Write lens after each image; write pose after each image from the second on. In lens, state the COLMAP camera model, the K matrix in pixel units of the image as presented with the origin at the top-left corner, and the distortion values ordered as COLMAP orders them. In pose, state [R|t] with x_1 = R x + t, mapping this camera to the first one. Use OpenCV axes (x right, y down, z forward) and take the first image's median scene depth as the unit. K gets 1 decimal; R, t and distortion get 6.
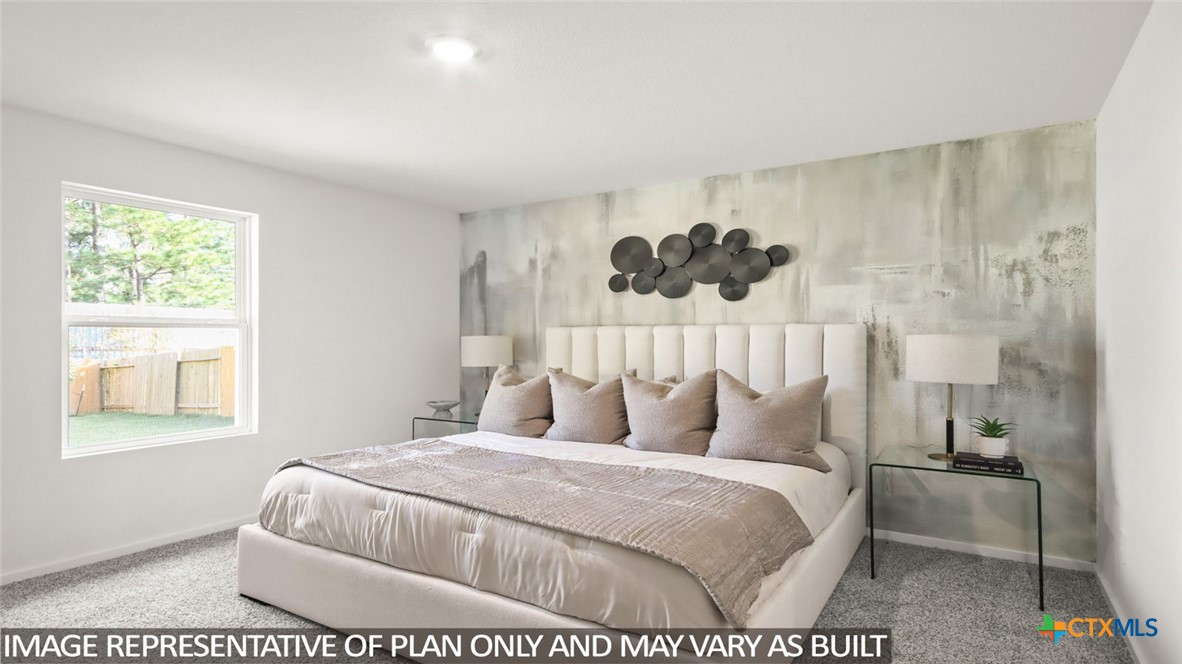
lens RADIAL K [[619.9, 0, 592.9], [0, 619.9, 337.8], [0, 0, 1]] dist [0.020102, 0.004745]
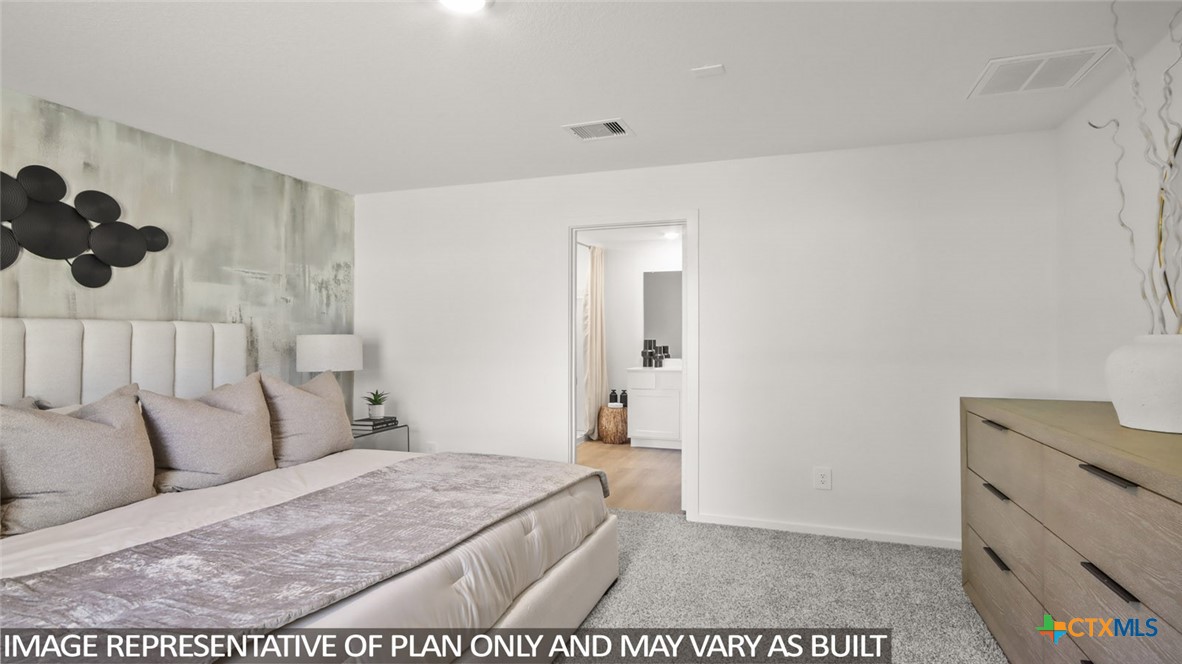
lens RADIAL K [[619.9, 0, 590.4], [0, 619.9, 329.9], [0, 0, 1]] dist [0.020102, 0.004745]
pose [[-0.204221, 0.006021, 0.978906, -0.721993], [-0.007147, 0.999945, -0.007641, -0.008096], [-0.978899, -0.008557, -0.204167, 0.656671]]
